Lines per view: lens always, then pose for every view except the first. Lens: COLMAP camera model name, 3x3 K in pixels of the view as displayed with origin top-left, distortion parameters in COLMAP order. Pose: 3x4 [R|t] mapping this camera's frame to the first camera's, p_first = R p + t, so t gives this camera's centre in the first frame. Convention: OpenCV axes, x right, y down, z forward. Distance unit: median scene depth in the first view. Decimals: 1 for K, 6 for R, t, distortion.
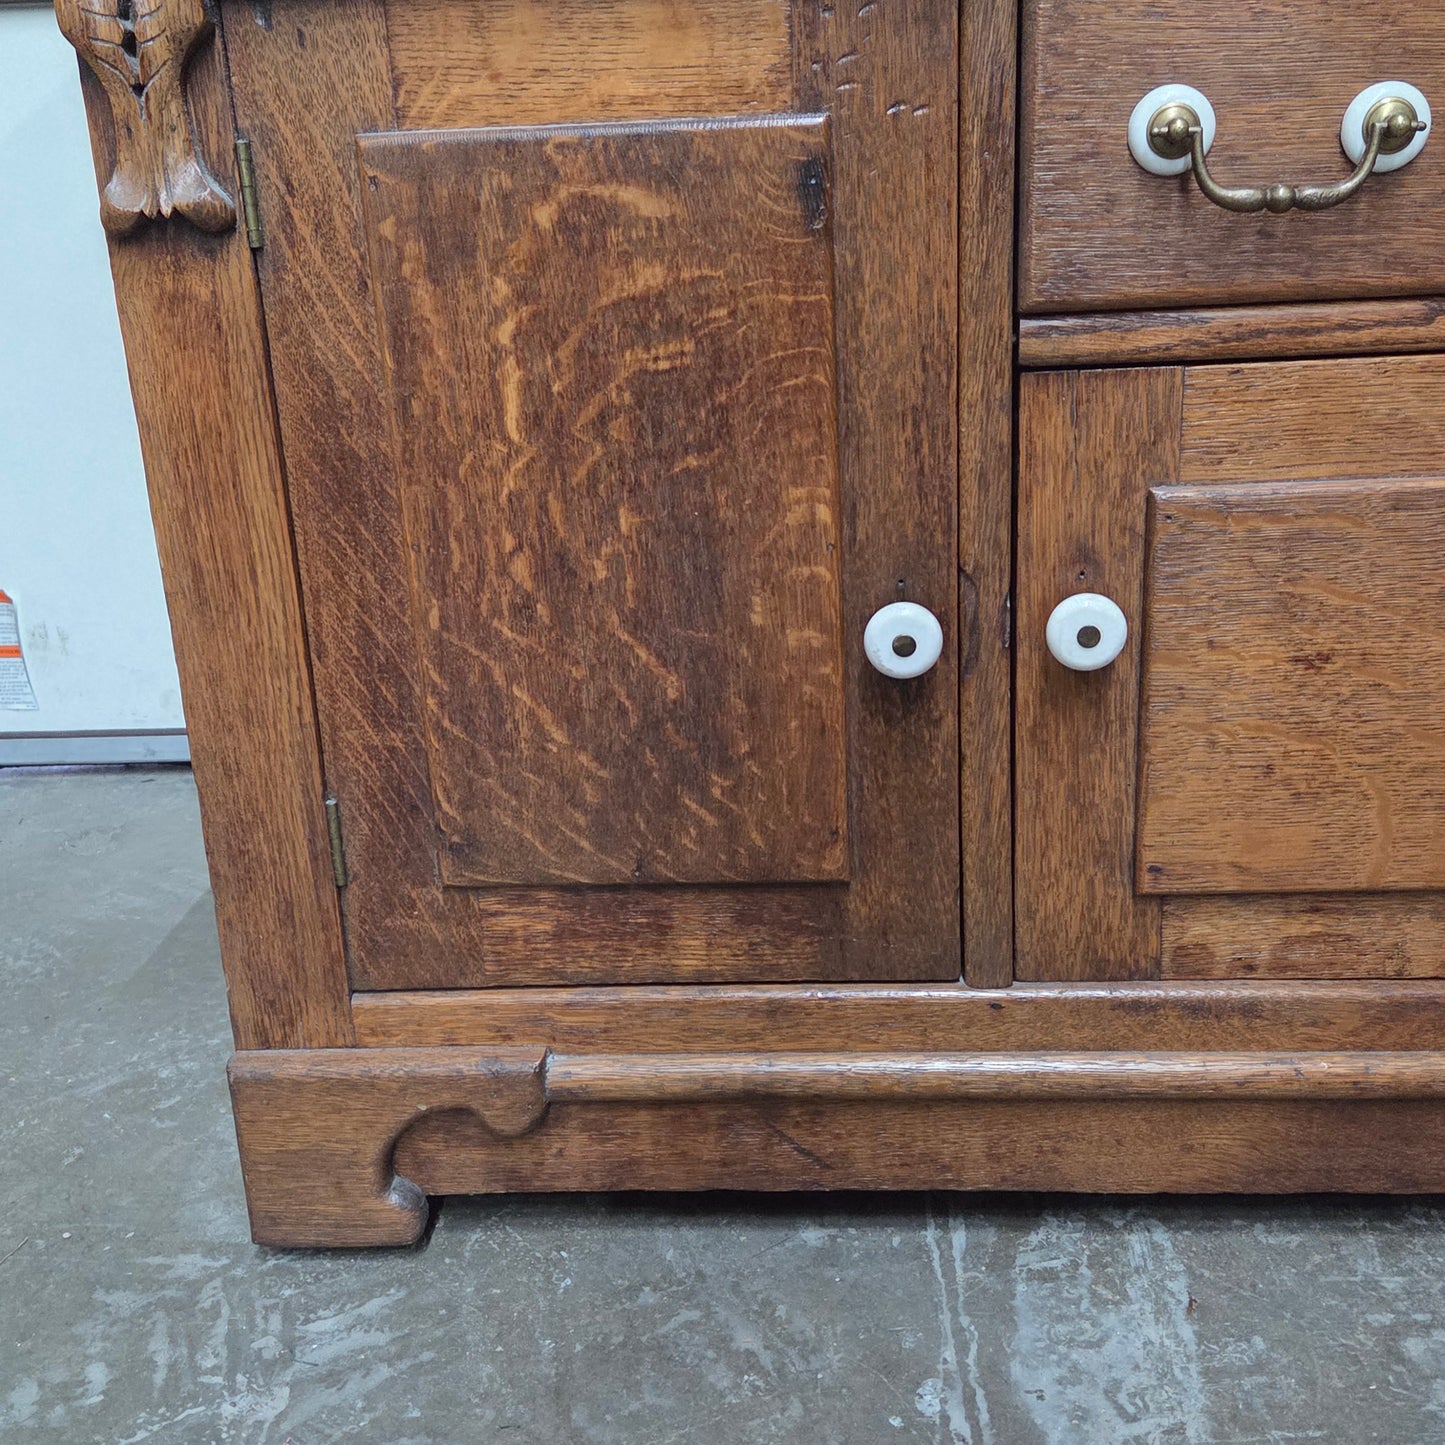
lens RADIAL K [[1670.6, 0, 704.4], [0, 1670.6, 700.8], [0, 0, 1]] dist [0.095251, -0.119050]
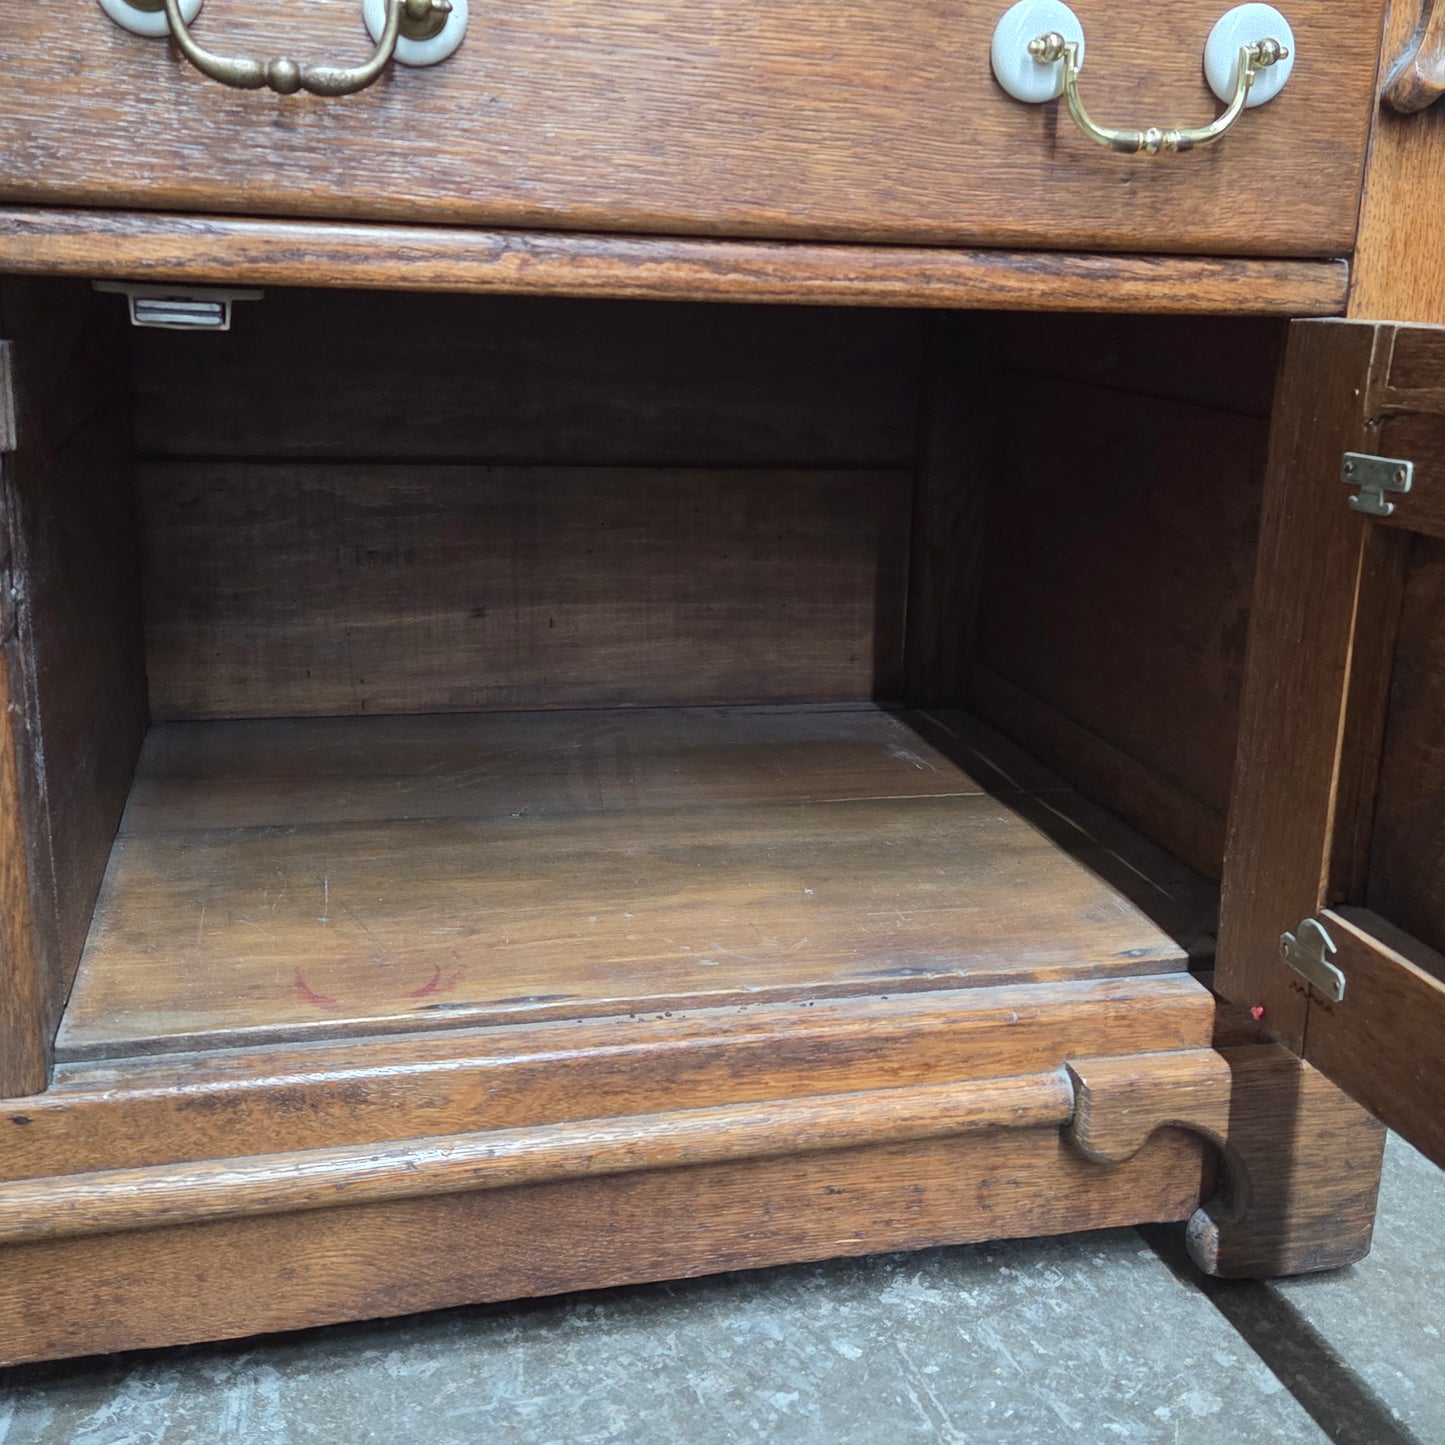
lens RADIAL K [[1669.7, 0, 738.4], [0, 1669.7, 709.4], [0, 0, 1]] dist [0.104949, -0.134448]
pose [[0.945991, -0.006489, 0.324127, 0.242079], [0.021690, 0.998826, -0.043310, 0.036680], [-0.323465, 0.048001, 0.945022, 0.159934]]
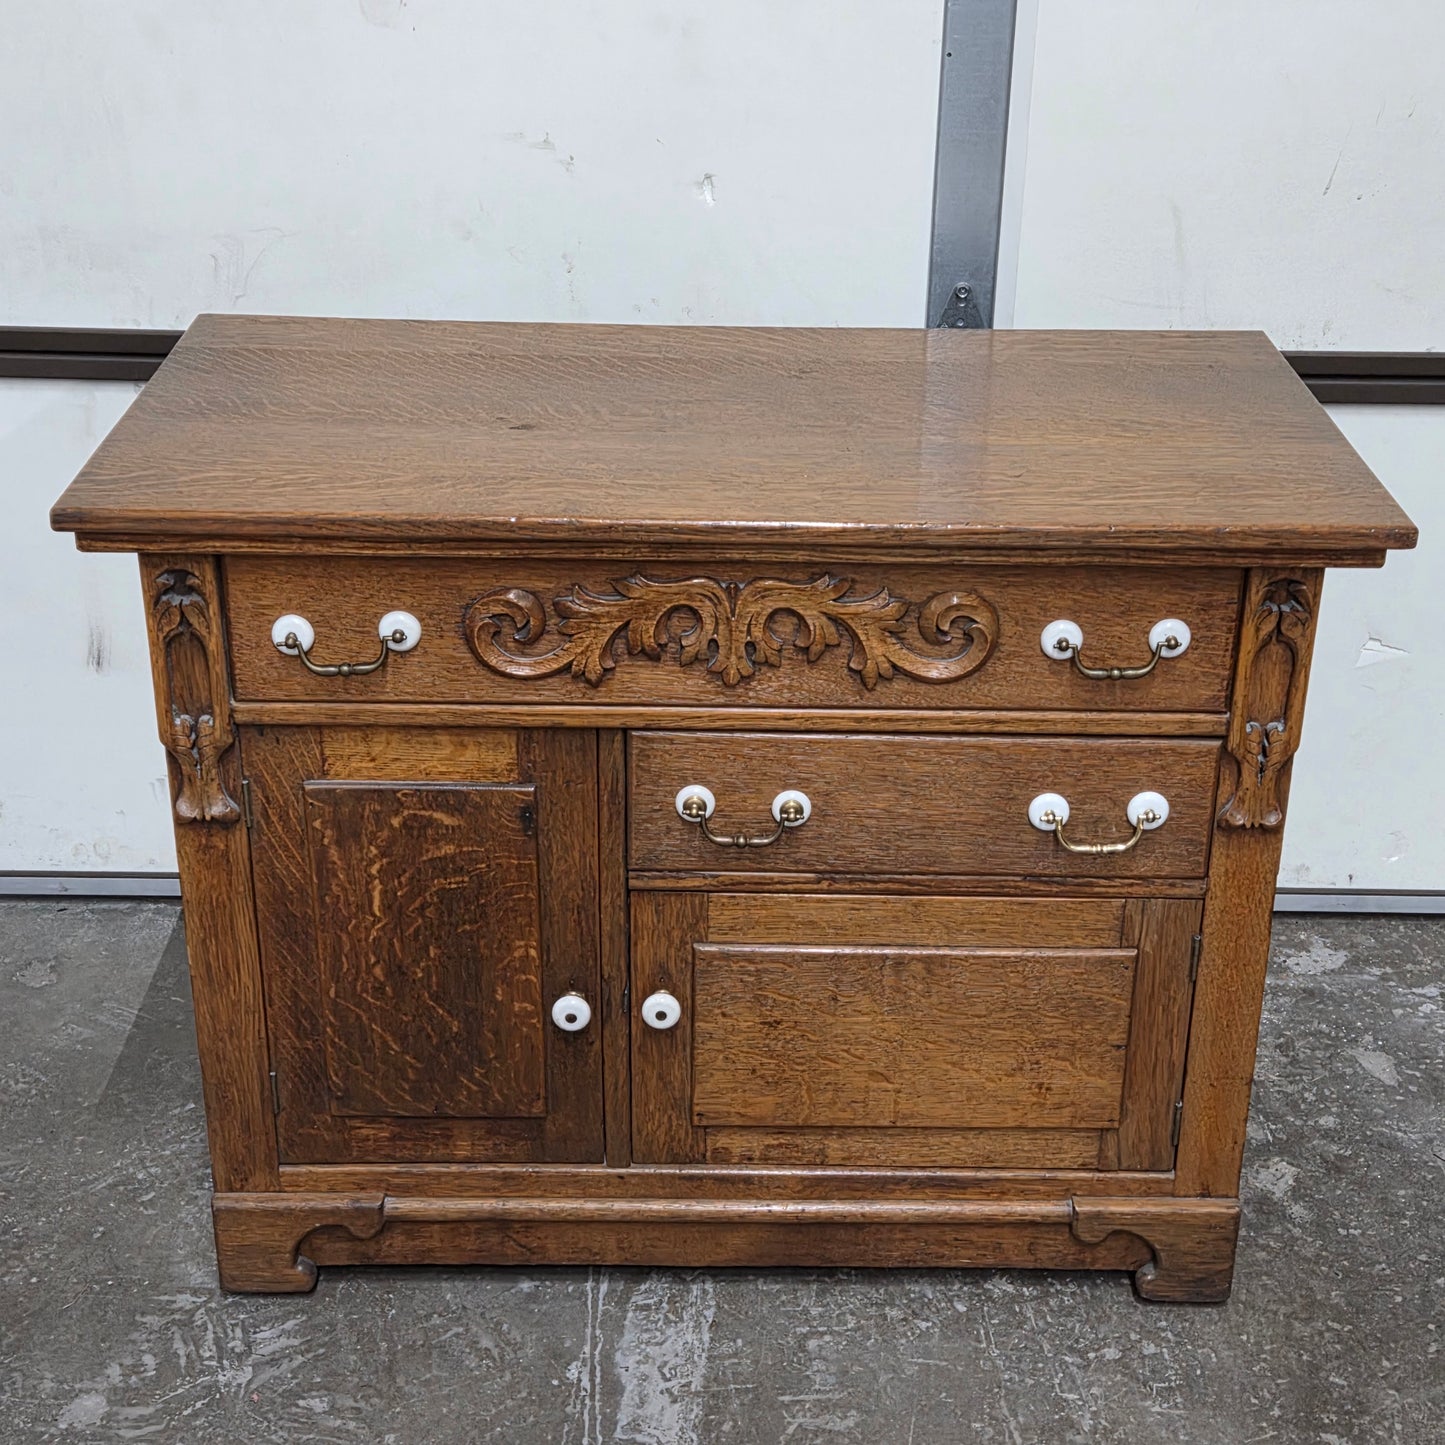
lens RADIAL K [[2254.8, 0, 745.3], [0, 2254.8, 716.2], [0, 0, 1]] dist [0.095557, -0.164032]
pose [[0.995171, 0.024214, 0.095125, 0.057206], [-0.036993, 0.990158, 0.134974, -0.727645], [-0.090921, -0.137841, 0.986272, -1.568865]]
